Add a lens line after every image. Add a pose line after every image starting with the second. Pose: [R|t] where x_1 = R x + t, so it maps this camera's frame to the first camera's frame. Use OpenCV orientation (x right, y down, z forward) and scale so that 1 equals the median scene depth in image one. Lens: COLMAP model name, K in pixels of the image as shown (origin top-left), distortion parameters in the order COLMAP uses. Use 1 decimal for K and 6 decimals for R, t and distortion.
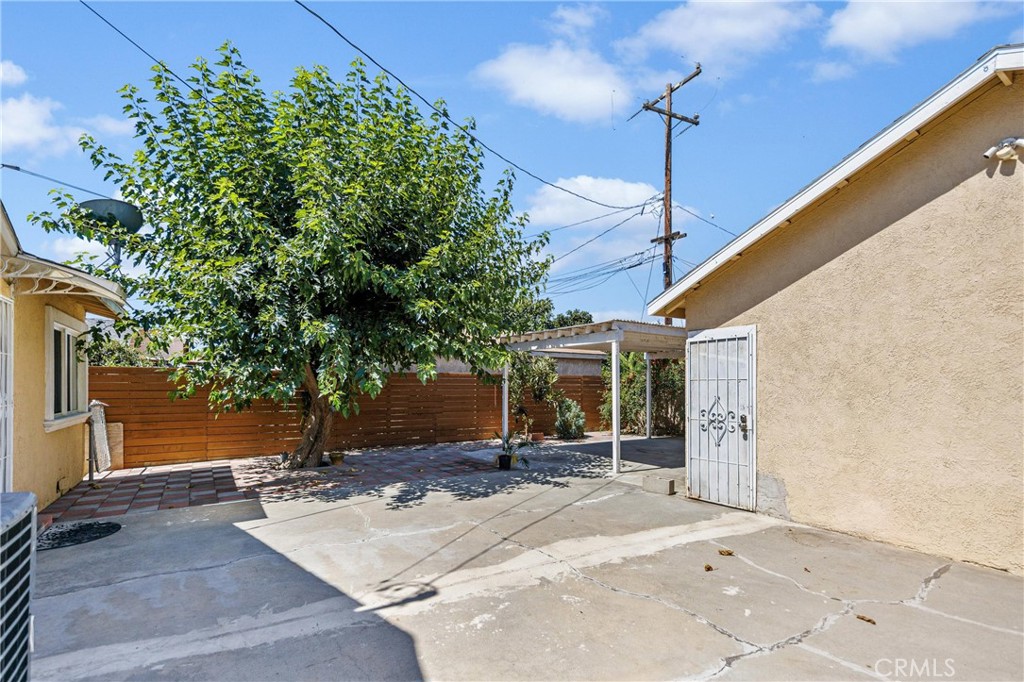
lens RADIAL K [[494.4, 0, 513.9], [0, 494.4, 380.5], [0, 0, 1]] dist [0.004862, 0.000181]
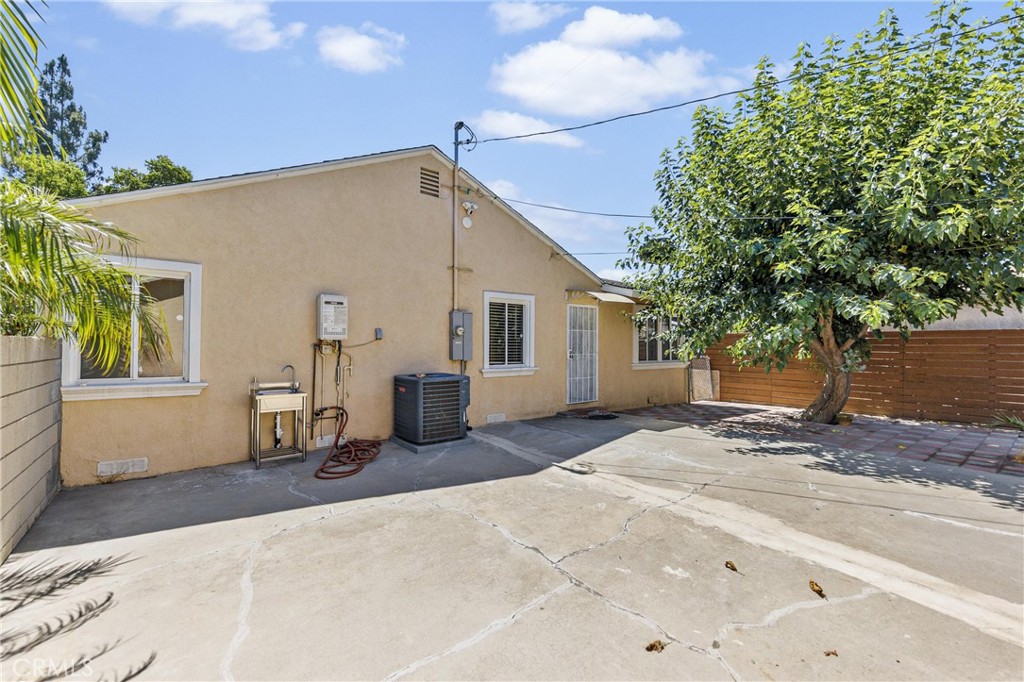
lens RADIAL K [[444.5, 0, 509.4], [0, 444.5, 341.2], [0, 0, 1]] dist [-0.000682, -0.000229]
pose [[0.066195, -0.007815, -0.997776, 0.955239], [0.005602, 0.999956, -0.007460, 0.003133], [0.997791, -0.005096, 0.066236, 0.495168]]
